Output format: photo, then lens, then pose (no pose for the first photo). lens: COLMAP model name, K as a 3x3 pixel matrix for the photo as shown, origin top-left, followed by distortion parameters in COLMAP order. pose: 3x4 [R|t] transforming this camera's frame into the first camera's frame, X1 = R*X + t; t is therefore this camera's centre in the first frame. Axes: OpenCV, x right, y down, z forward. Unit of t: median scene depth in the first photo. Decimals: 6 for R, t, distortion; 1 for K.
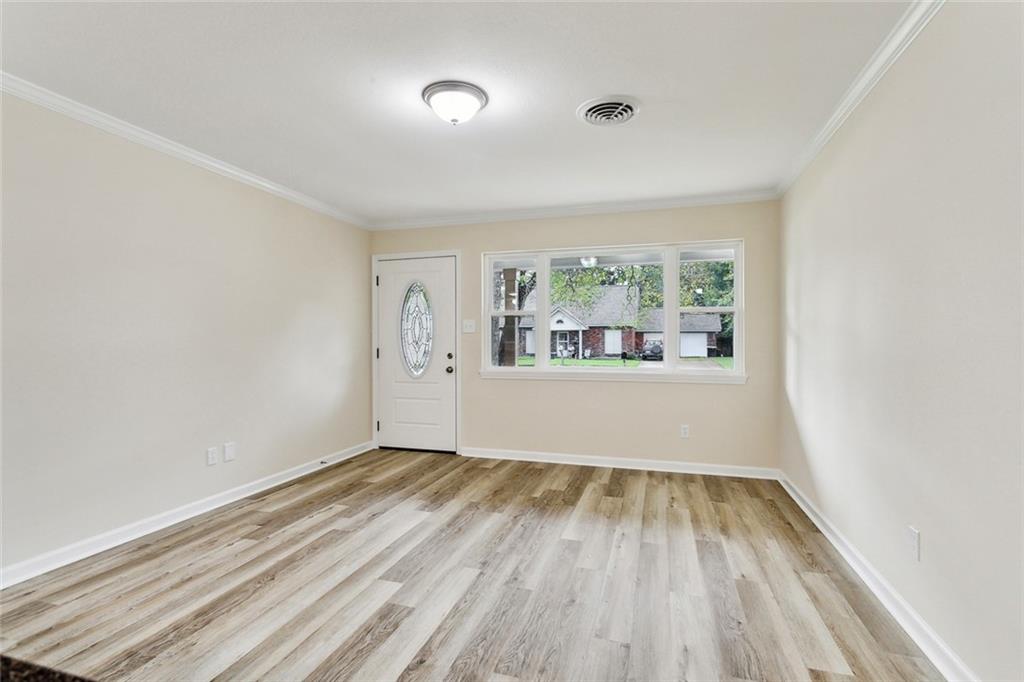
lens RADIAL K [[483.0, 0, 512.0], [0, 483.0, 341.0], [0, 0, 1]] dist [-0.000129, -0.000033]
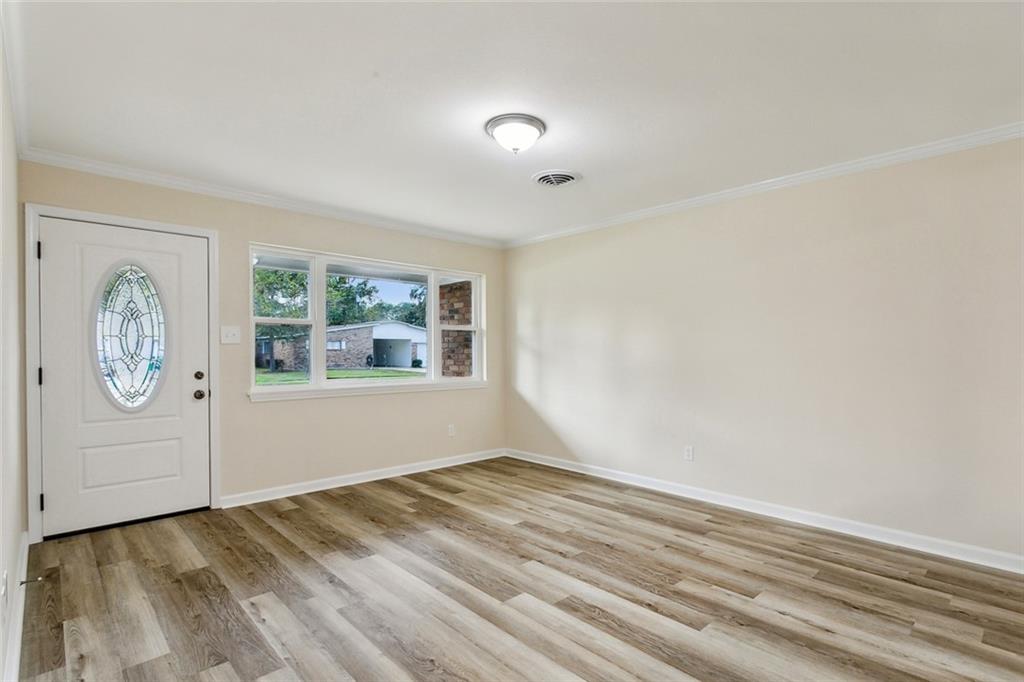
lens RADIAL K [[494.1, 0, 512.0], [0, 494.1, 341.0], [0, 0, 1]] dist [0.000789, -0.000752]
pose [[0.502275, 0.020631, 0.864462, -0.773031], [-0.002820, 0.999749, -0.022221, -0.007815], [-0.864703, 0.008723, 0.502207, 0.324401]]
